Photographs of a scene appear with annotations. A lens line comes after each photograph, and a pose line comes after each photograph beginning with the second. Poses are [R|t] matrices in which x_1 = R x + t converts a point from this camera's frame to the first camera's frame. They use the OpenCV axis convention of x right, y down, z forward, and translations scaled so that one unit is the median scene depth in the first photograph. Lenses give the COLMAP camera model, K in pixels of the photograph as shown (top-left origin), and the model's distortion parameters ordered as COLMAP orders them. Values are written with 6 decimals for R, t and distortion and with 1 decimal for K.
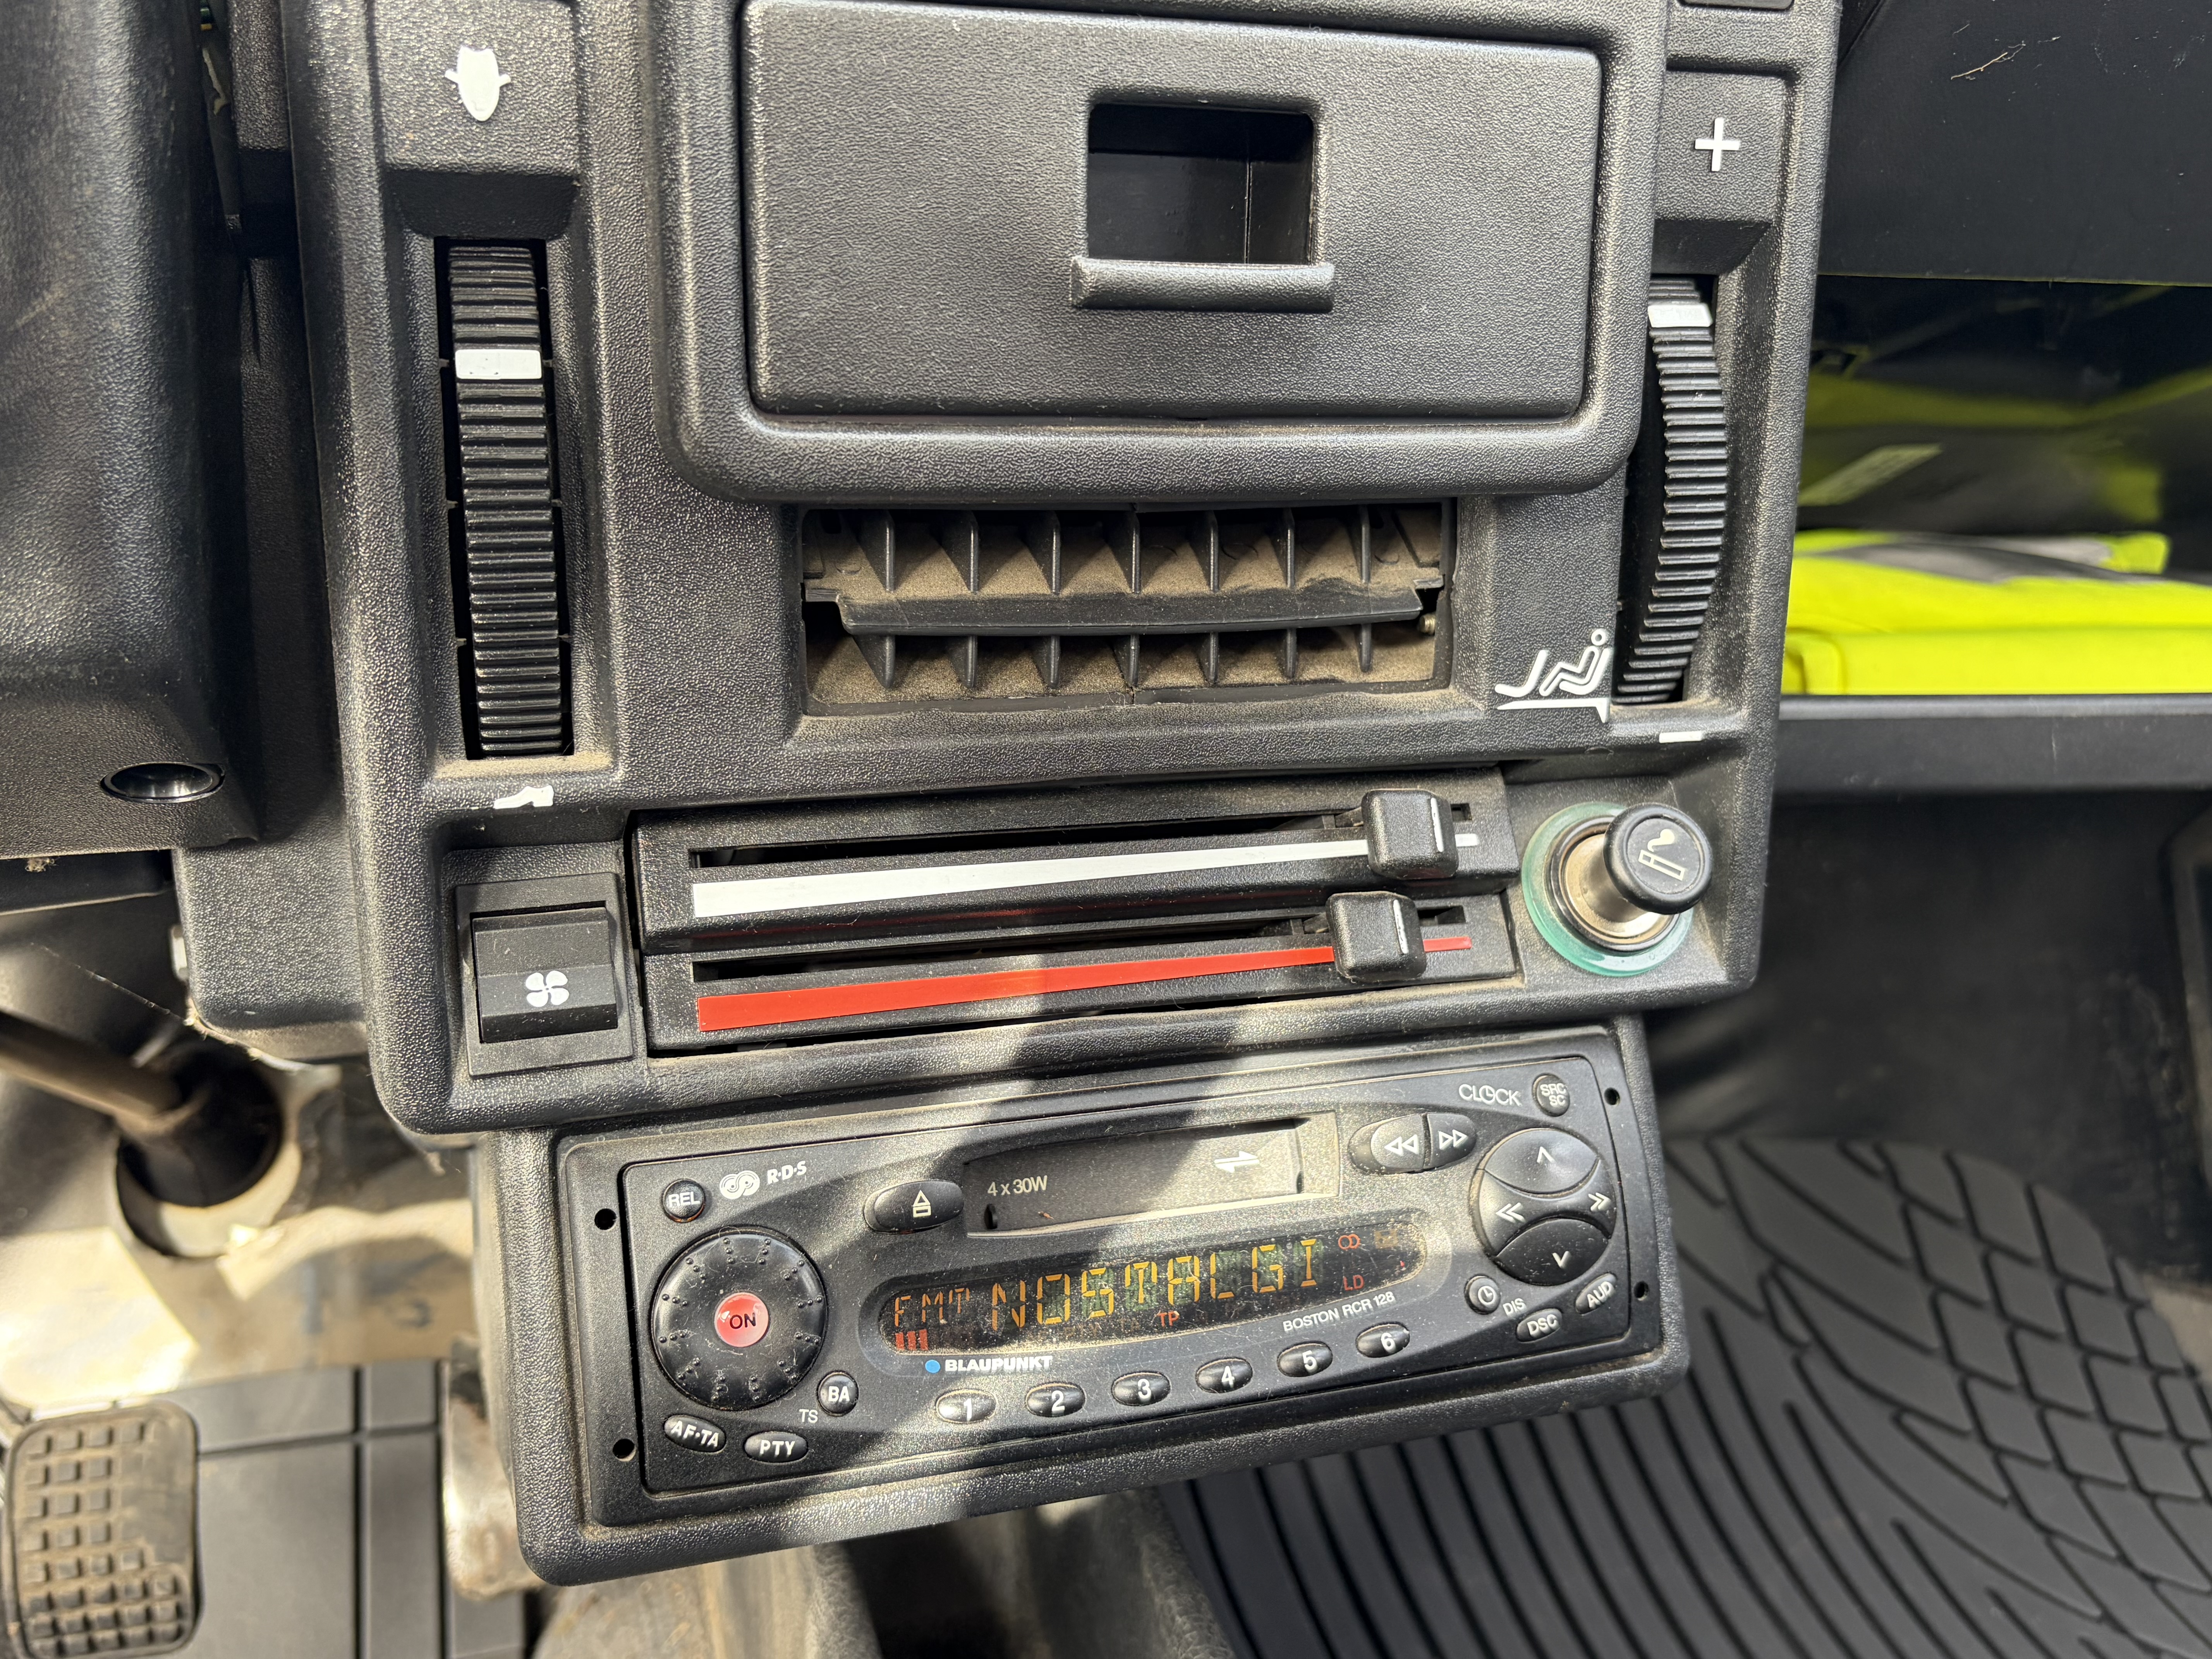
lens RADIAL K [[1942.3, 0, 1106.0], [0, 1942.3, 829.5], [0, 0, 1]] dist [0.015883, -0.031507]
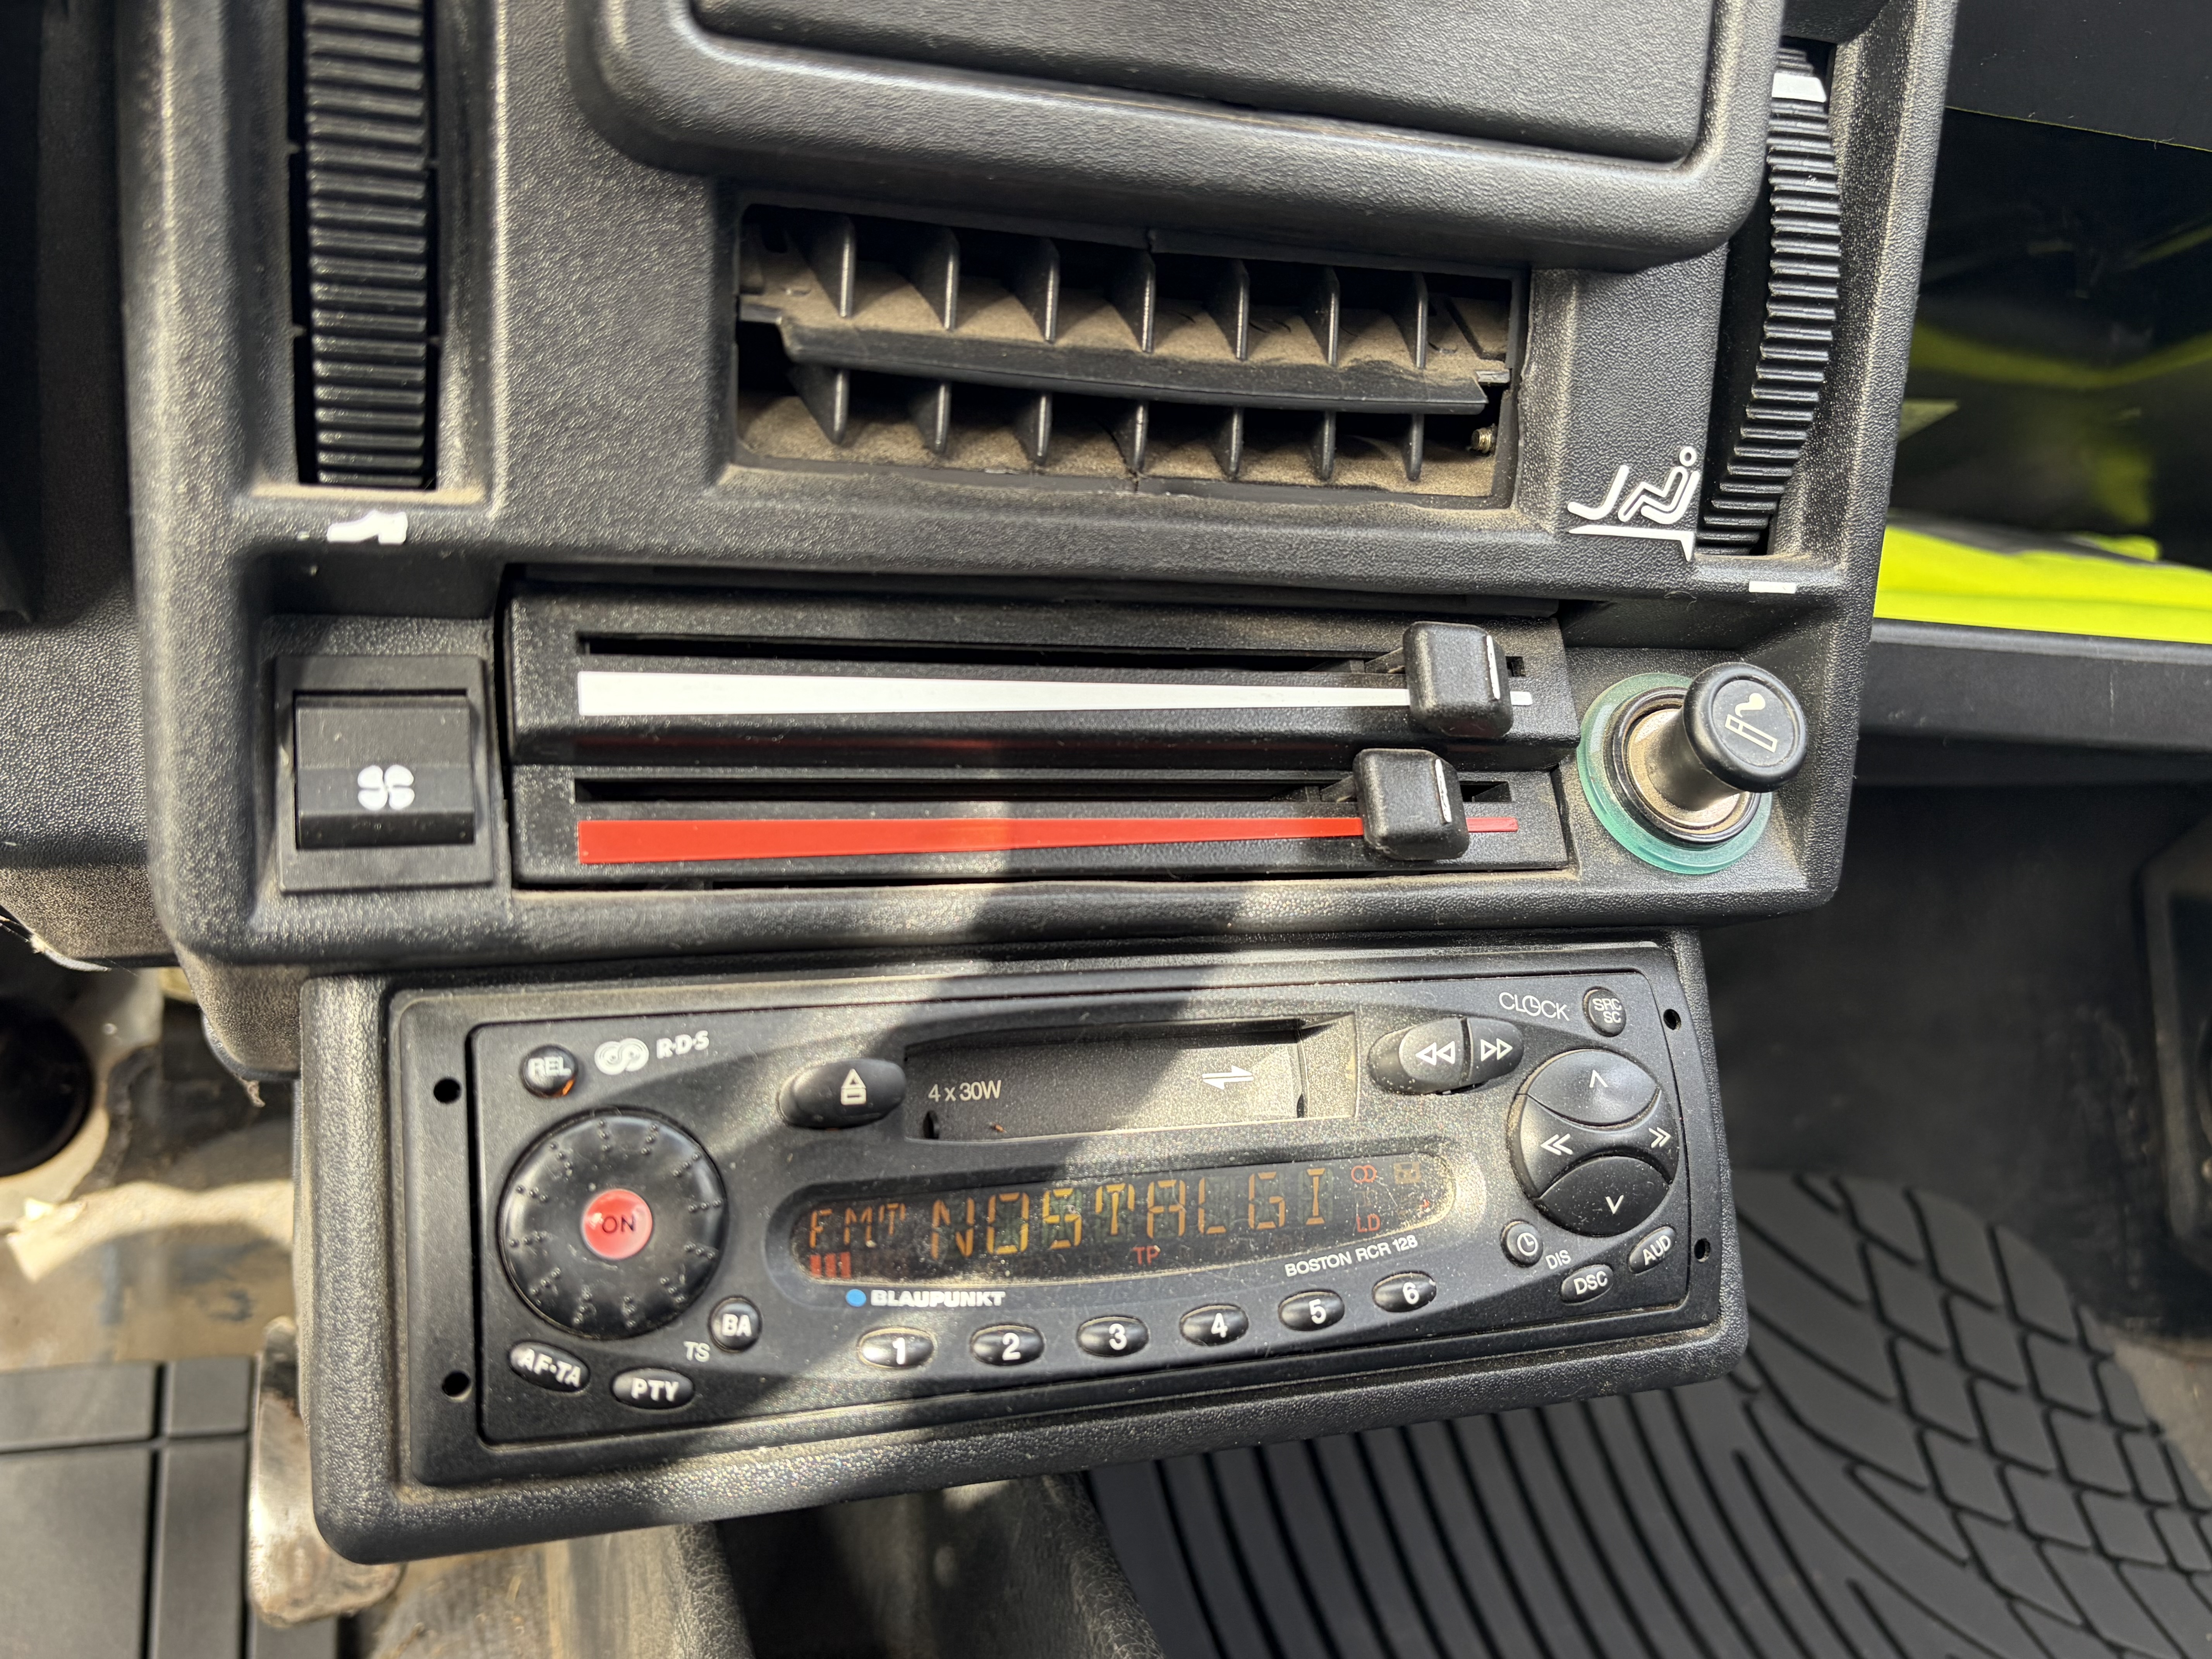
lens RADIAL K [[1942.3, 0, 1106.0], [0, 1942.3, 829.5], [0, 0, 1]] dist [0.015883, -0.031507]
pose [[0.997473, 0.042956, 0.056585, -0.038104], [-0.040883, 0.998468, -0.037299, 0.103970], [-0.058101, 0.034891, 0.997701, 0.182606]]
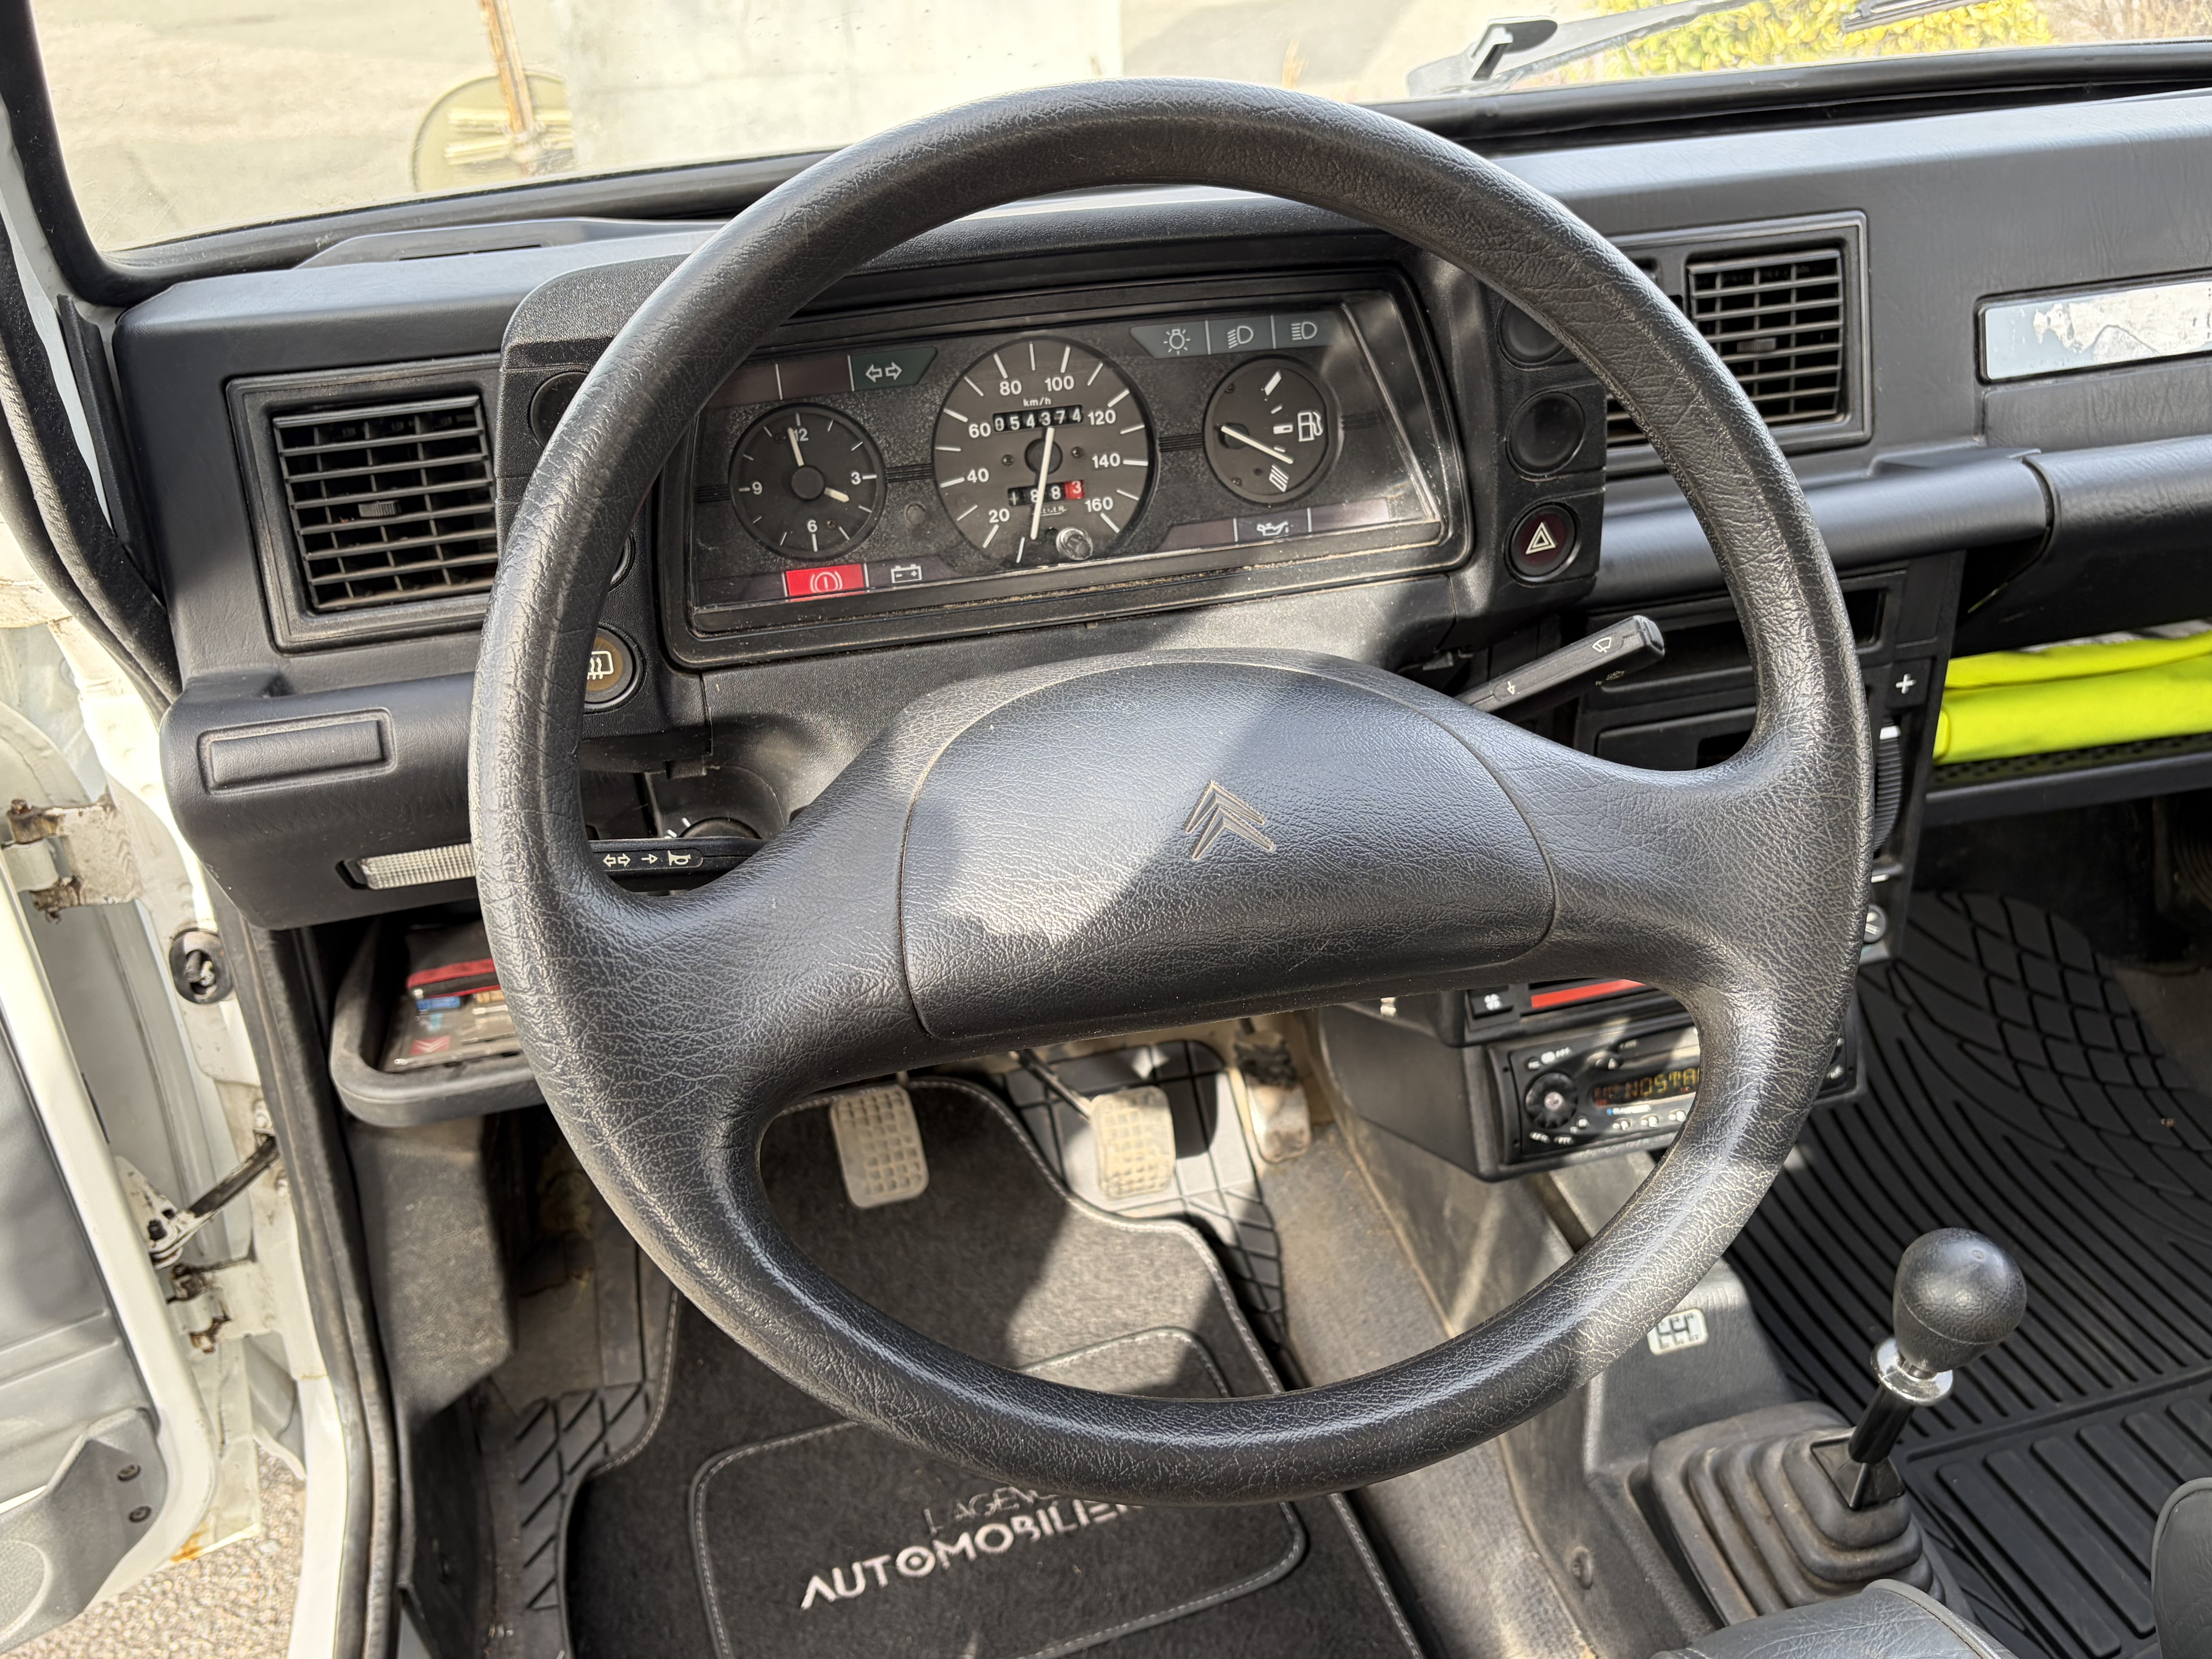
lens RADIAL K [[1912.7, 0, 1103.7], [0, 1912.7, 835.1], [0, 0, 1]] dist [0.018585, -0.011663]
pose [[0.997645, -0.030053, -0.061647, -0.627792], [0.044372, 0.968240, 0.246052, -0.833682], [0.052295, -0.248208, 0.967294, -1.658799]]
